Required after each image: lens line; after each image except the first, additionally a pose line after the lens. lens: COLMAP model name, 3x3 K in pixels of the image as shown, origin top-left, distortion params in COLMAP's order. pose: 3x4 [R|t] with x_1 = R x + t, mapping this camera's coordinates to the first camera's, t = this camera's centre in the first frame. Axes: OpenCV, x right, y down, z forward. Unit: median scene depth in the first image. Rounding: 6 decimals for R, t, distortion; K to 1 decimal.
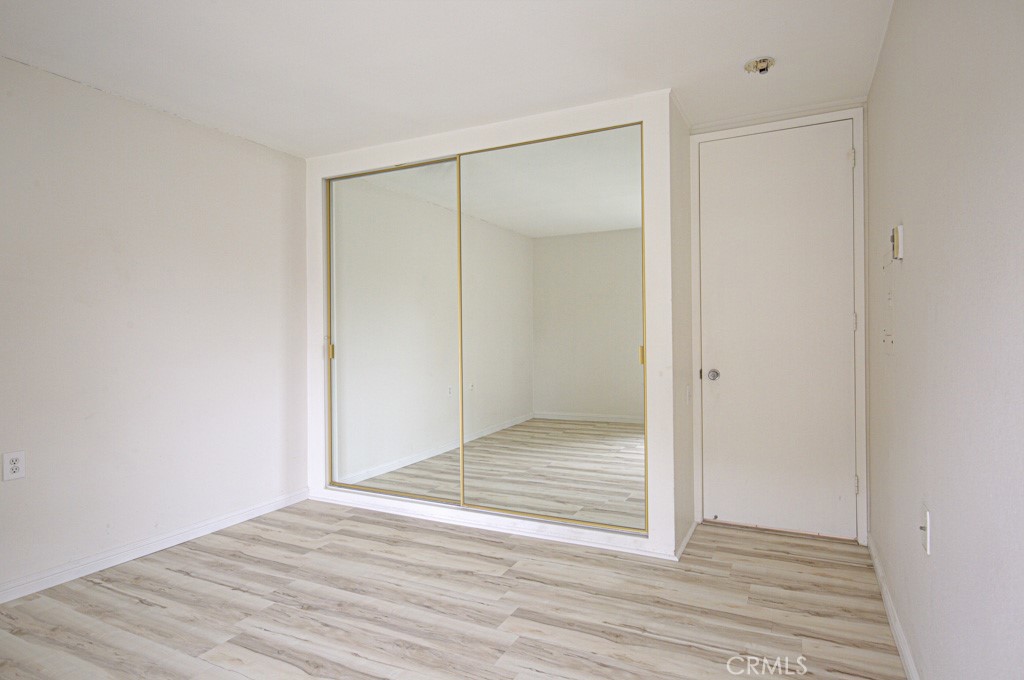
lens RADIAL K [[583.5, 0, 510.7], [0, 583.5, 336.3], [0, 0, 1]] dist [0.003494, 0.002757]
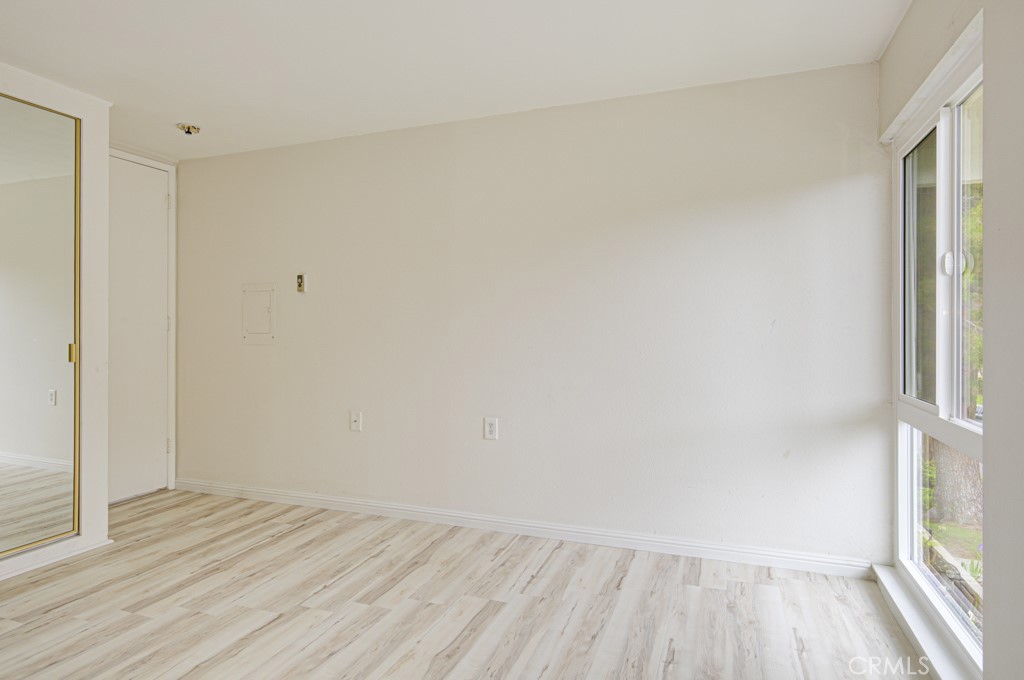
lens RADIAL K [[583.5, 0, 518.7], [0, 583.5, 334.0], [0, 0, 1]] dist [0.003494, 0.002757]
pose [[-0.113461, 0.002014, 0.993540, -0.846160], [0.013192, 0.999913, -0.000521, 0.010599], [-0.993455, 0.013047, -0.113478, 0.362121]]
